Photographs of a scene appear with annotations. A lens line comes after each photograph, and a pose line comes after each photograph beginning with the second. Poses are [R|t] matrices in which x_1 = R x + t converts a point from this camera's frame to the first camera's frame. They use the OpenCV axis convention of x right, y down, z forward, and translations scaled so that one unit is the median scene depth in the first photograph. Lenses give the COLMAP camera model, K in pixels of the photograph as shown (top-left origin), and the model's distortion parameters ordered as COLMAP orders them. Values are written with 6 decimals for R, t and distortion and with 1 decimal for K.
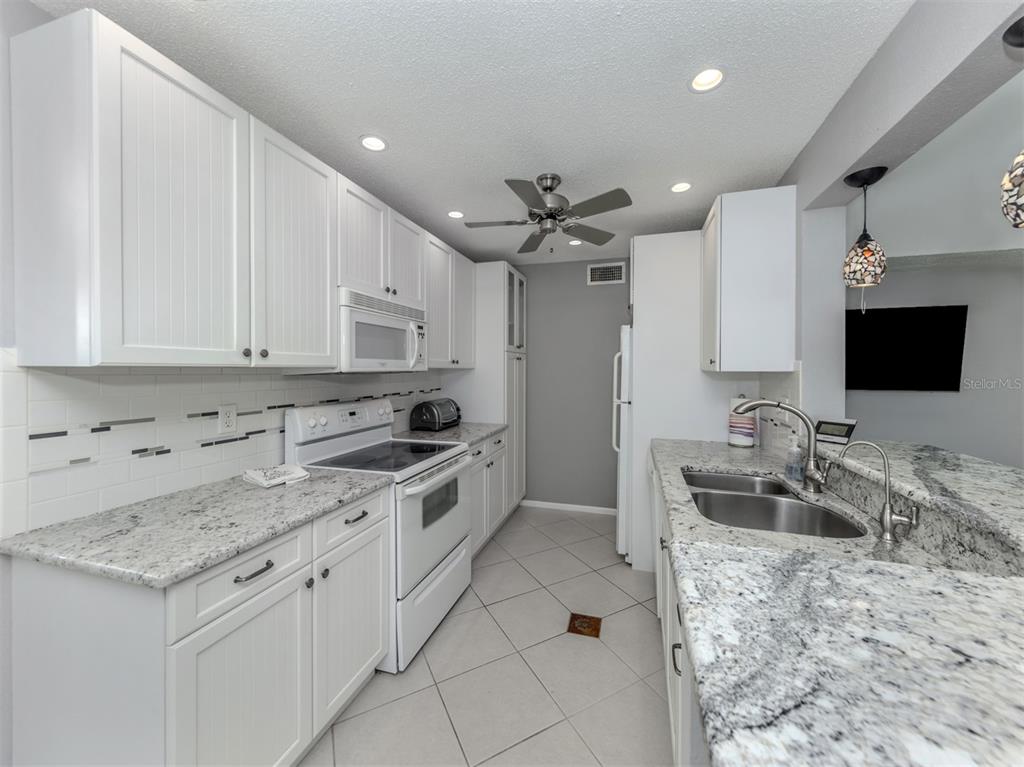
lens RADIAL K [[393.4, 0, 507.2], [0, 393.4, 365.7], [0, 0, 1]] dist [0.005367, -0.001087]
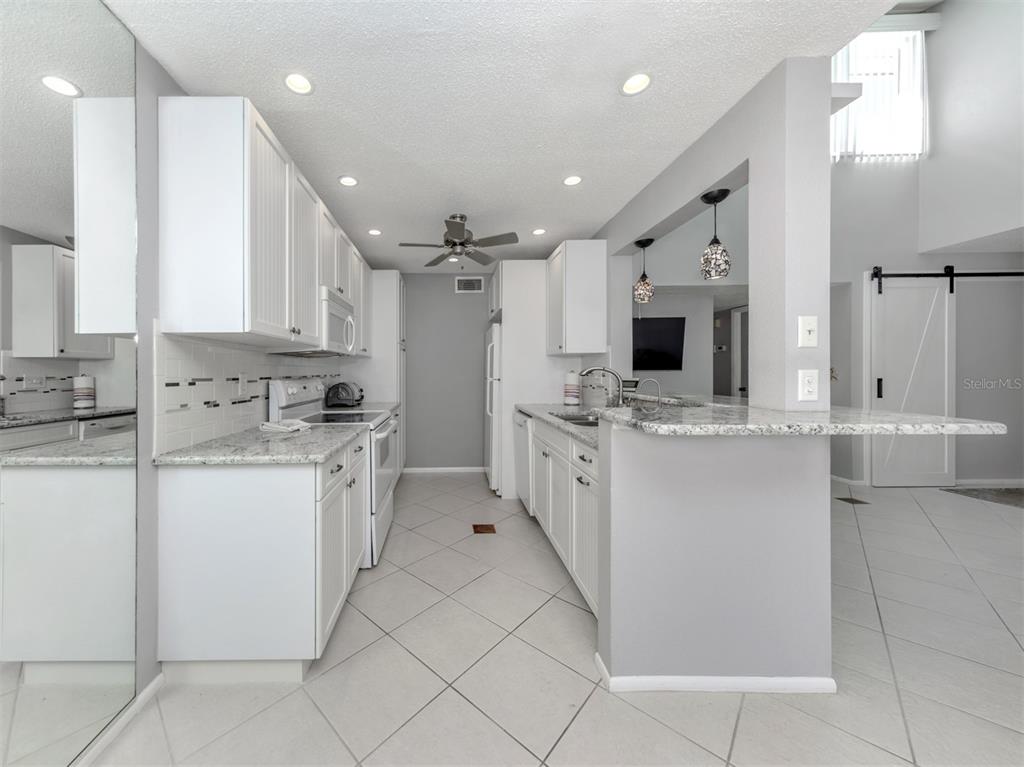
lens RADIAL K [[393.4, 0, 433.8], [0, 393.4, 370.6], [0, 0, 1]] dist [0.005367, -0.001087]
pose [[0.956081, -0.006257, 0.293036, -0.416821], [0.006249, 0.999980, 0.000964, 0.078912], [-0.293037, 0.000910, 0.956101, -0.340411]]
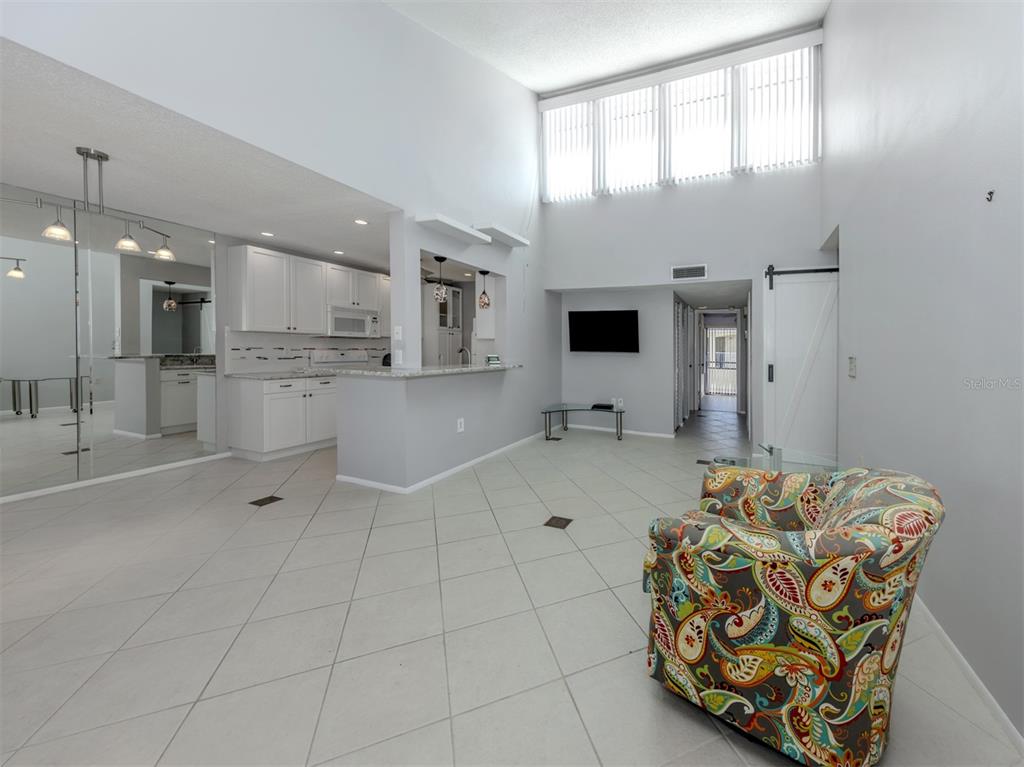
lens RADIAL K [[393.4, 0, 575.7], [0, 393.4, 358.3], [0, 0, 1]] dist [0.005367, -0.001087]
pose [[0.995558, 0.021191, -0.091735, 1.417465], [-0.018528, 0.999385, 0.029780, 0.053631], [0.092310, -0.027948, 0.995338, -1.438078]]
